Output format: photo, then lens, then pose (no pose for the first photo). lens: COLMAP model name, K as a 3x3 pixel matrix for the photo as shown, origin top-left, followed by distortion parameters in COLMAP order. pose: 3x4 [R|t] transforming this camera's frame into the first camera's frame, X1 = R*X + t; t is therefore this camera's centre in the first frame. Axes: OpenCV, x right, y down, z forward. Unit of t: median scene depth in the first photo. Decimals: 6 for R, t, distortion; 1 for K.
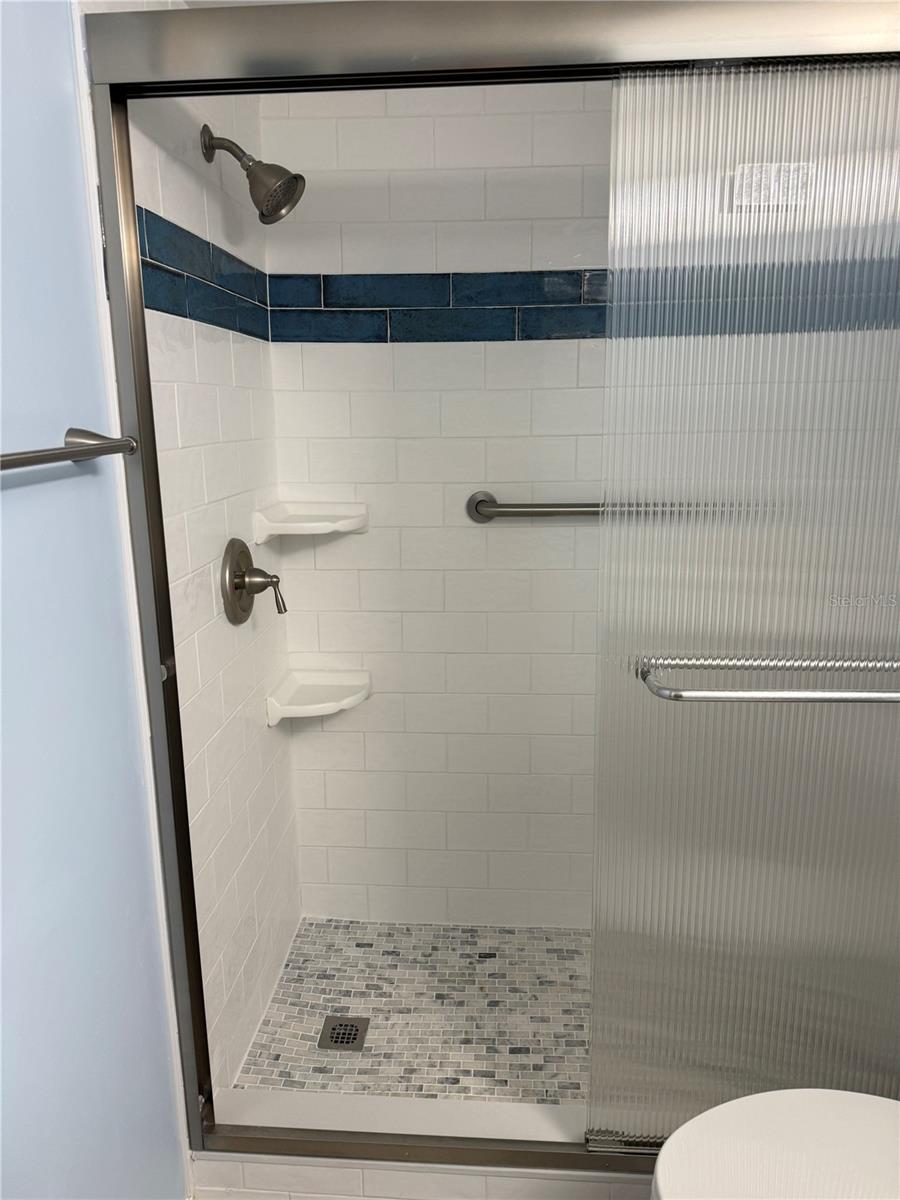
lens RADIAL K [[839.3, 0, 449.3], [0, 839.3, 606.9], [0, 0, 1]] dist [0.045566, -0.054979]
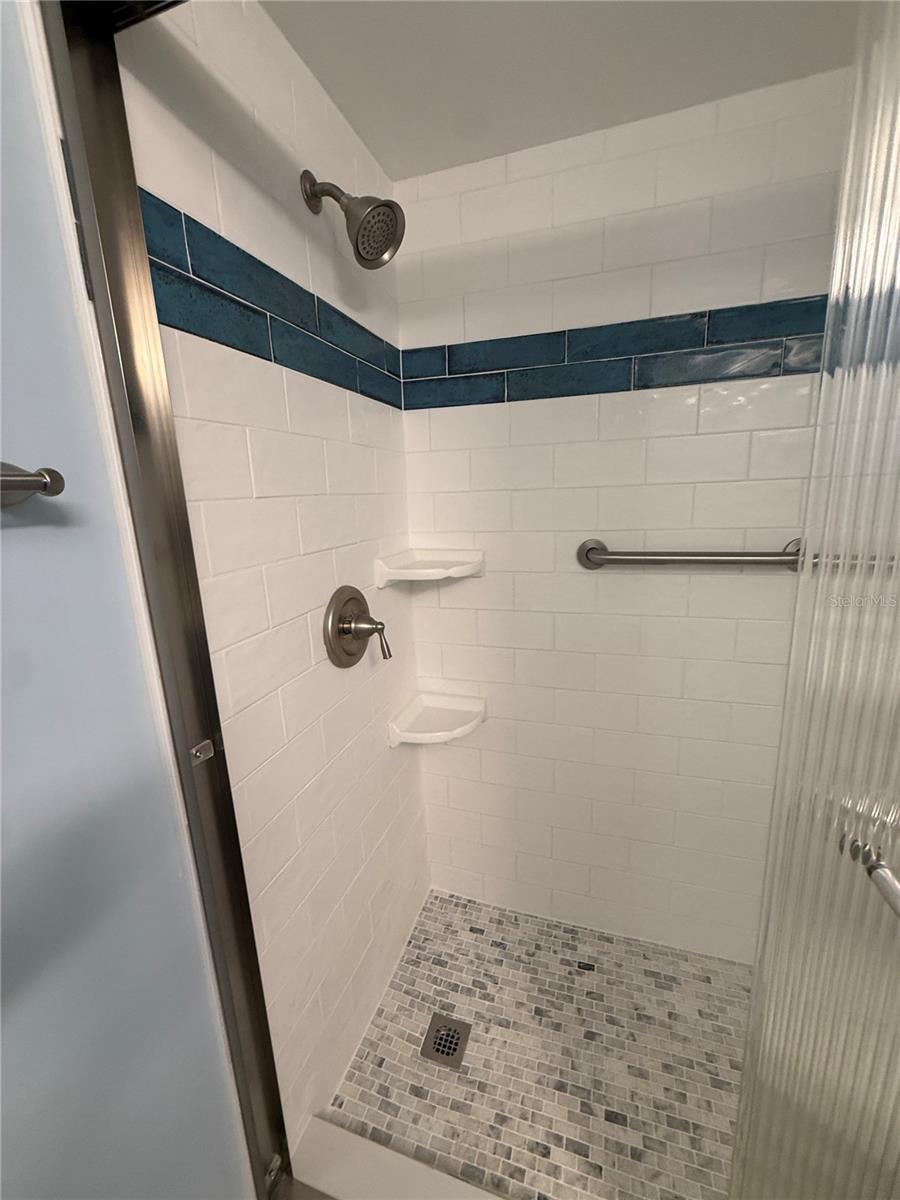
lens RADIAL K [[477.1, 0, 455.0], [0, 477.1, 595.7], [0, 0, 1]] dist [-0.003147, -0.000396]
pose [[0.969572, 0.026201, -0.243401, 0.019668], [-0.029322, 0.999528, -0.009205, -0.058872], [0.243044, 0.016062, 0.969882, 0.395498]]
